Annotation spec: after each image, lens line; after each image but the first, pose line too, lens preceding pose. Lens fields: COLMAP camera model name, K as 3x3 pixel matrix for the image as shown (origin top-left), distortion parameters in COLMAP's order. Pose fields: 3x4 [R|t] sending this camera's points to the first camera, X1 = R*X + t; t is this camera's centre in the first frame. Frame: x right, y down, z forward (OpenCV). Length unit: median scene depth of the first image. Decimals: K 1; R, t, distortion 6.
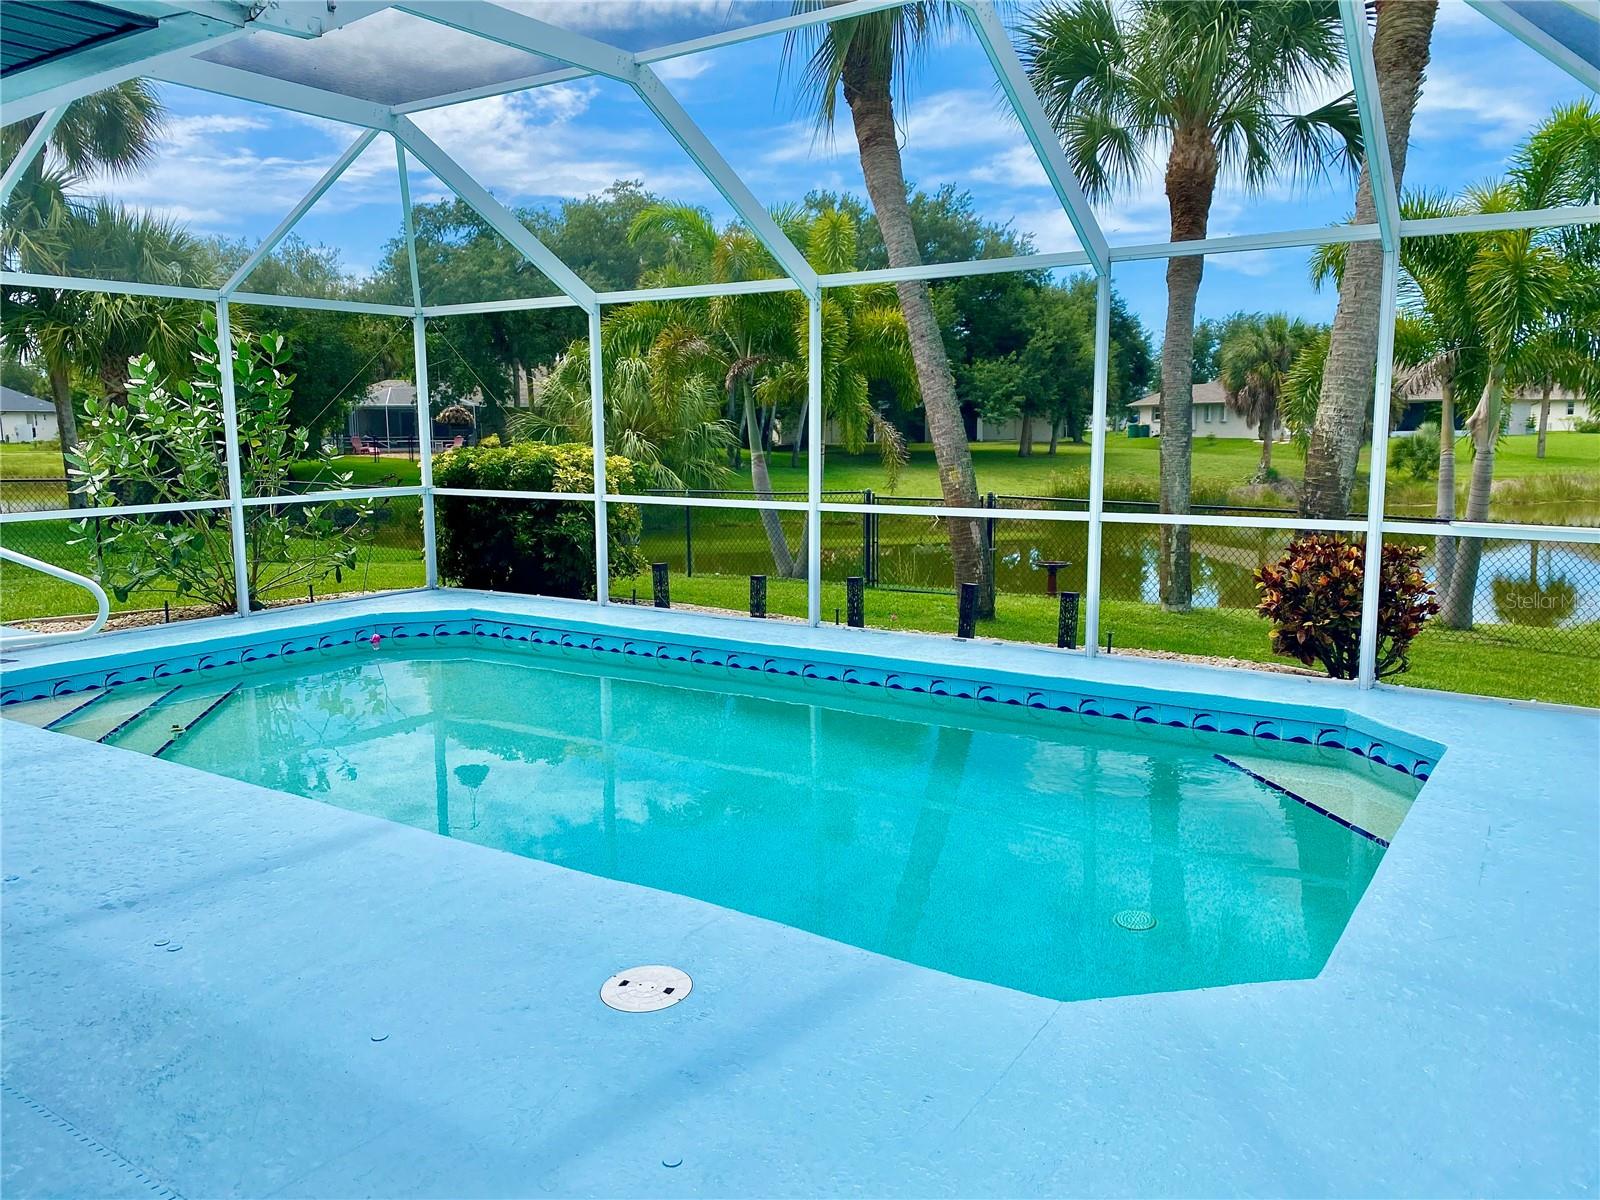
lens RADIAL K [[1208.0, 0, 796.6], [0, 1208.0, 588.0], [0, 0, 1]] dist [0.058088, -0.074426]
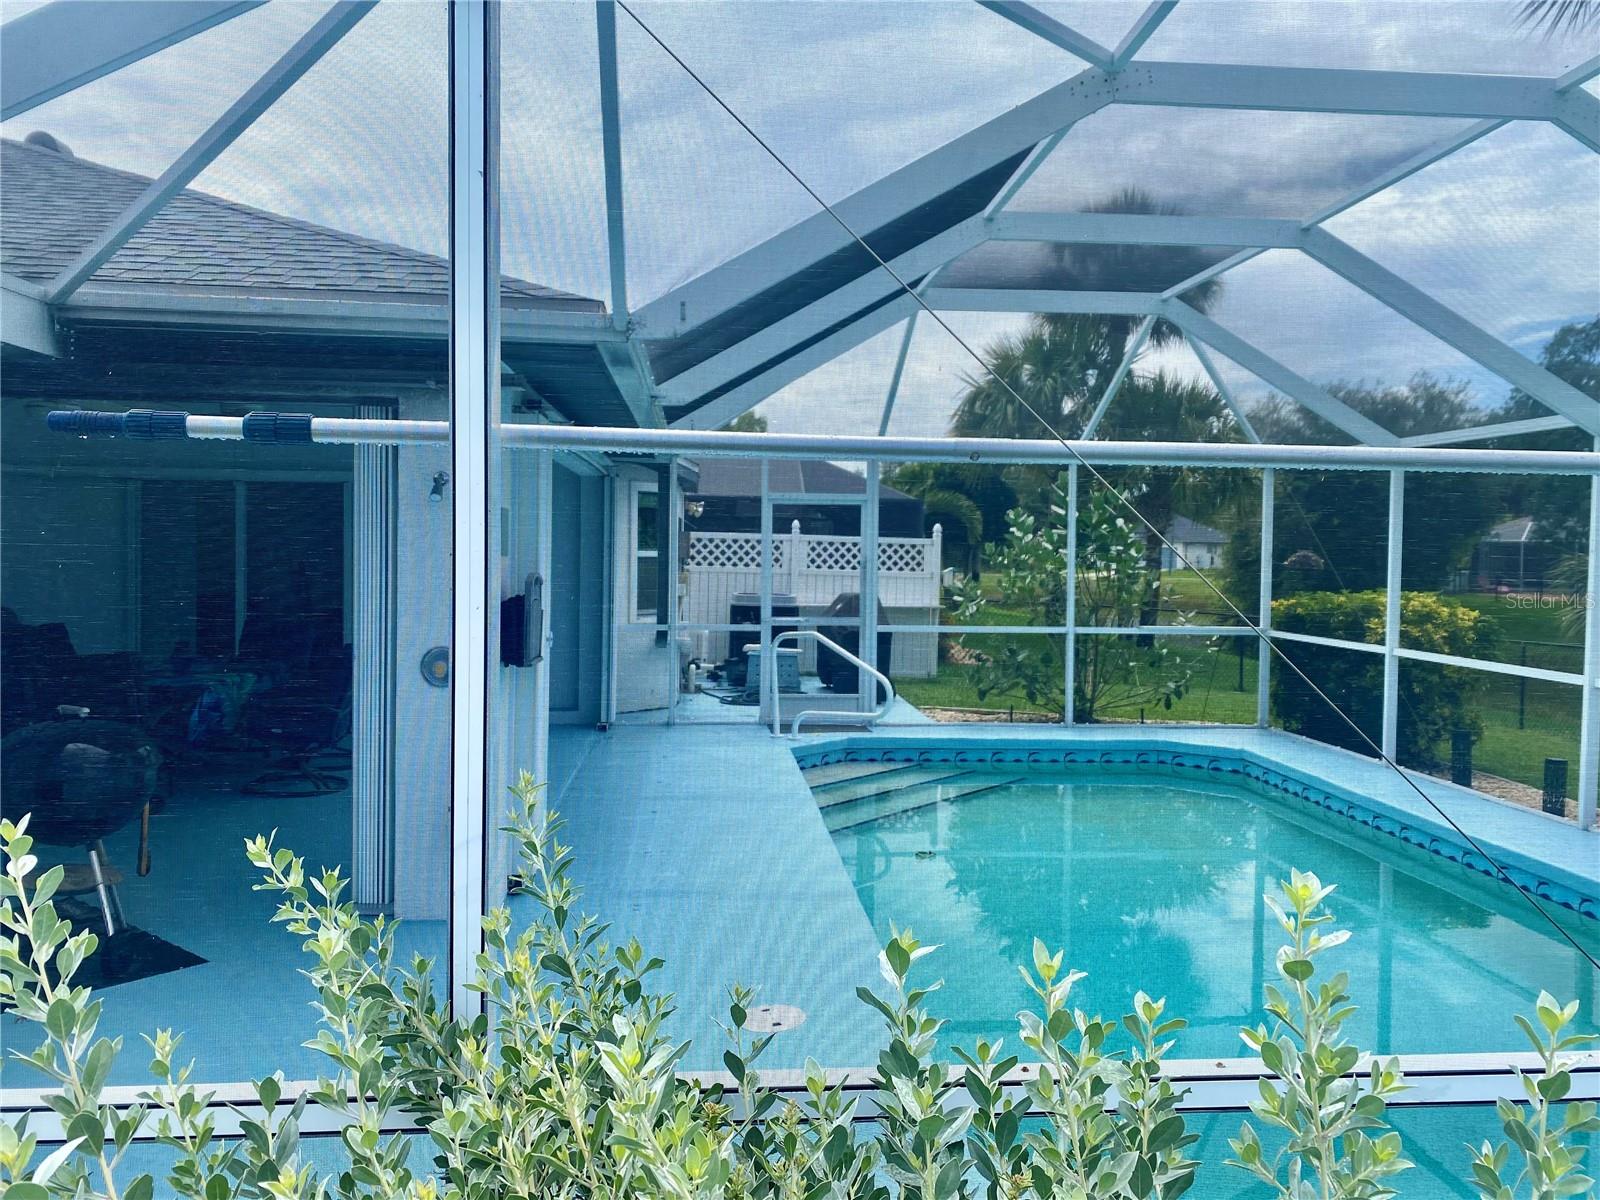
lens RADIAL K [[1208.0, 0, 796.6], [0, 1208.0, 588.0], [0, 0, 1]] dist [0.058088, -0.074426]
pose [[0.625952, 0.043509, -0.778647, 0.262641], [-0.126601, 0.990868, -0.046407, -0.020011], [0.769517, 0.127626, 0.625744, 0.045304]]
